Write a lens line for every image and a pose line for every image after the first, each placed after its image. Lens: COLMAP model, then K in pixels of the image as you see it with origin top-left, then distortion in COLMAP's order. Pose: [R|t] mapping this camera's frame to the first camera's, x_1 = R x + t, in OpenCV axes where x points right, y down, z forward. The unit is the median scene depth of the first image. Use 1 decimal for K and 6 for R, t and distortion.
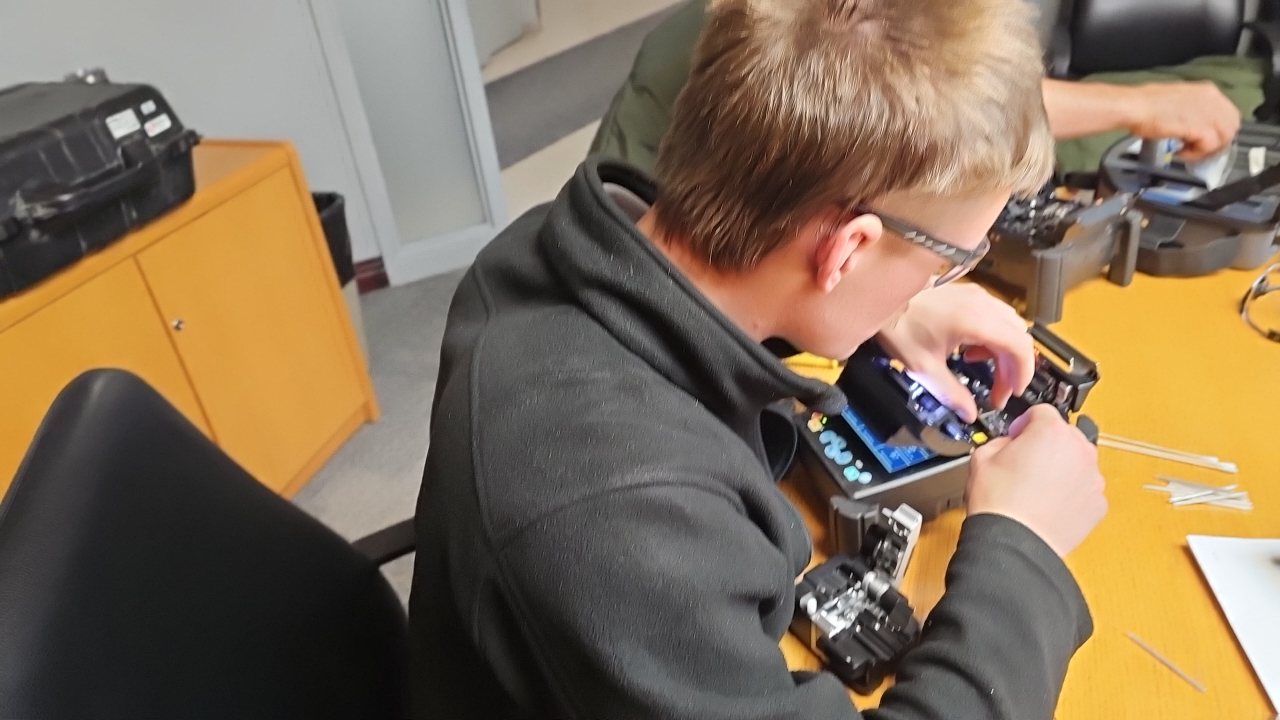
lens RADIAL K [[875.2, 0, 639.1], [0, 875.2, 344.9], [0, 0, 1]] dist [0.062475, -0.070655]
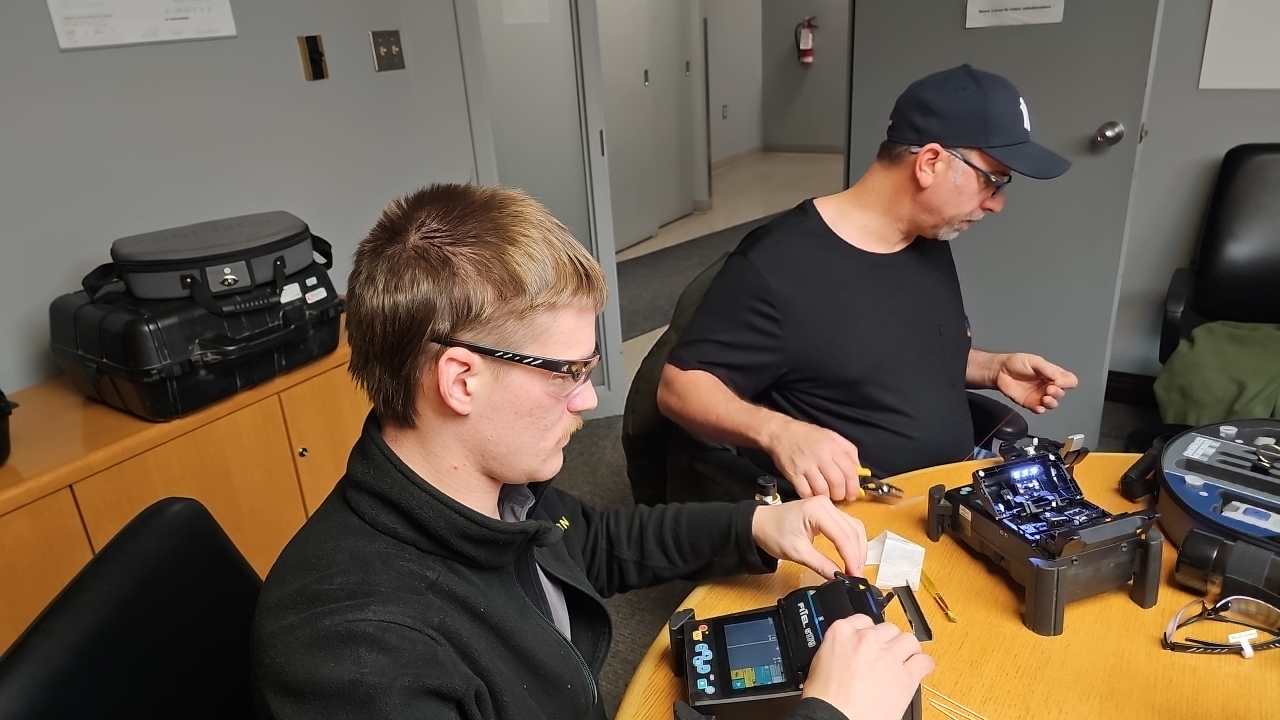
lens RADIAL K [[875.2, 0, 639.1], [0, 875.2, 344.9], [0, 0, 1]] dist [0.062475, -0.070655]
pose [[0.970822, 0.112810, -0.211611, 0.190138], [-0.146564, 0.977568, -0.151259, -0.056461], [0.189800, 0.177860, 0.965578, -0.126101]]
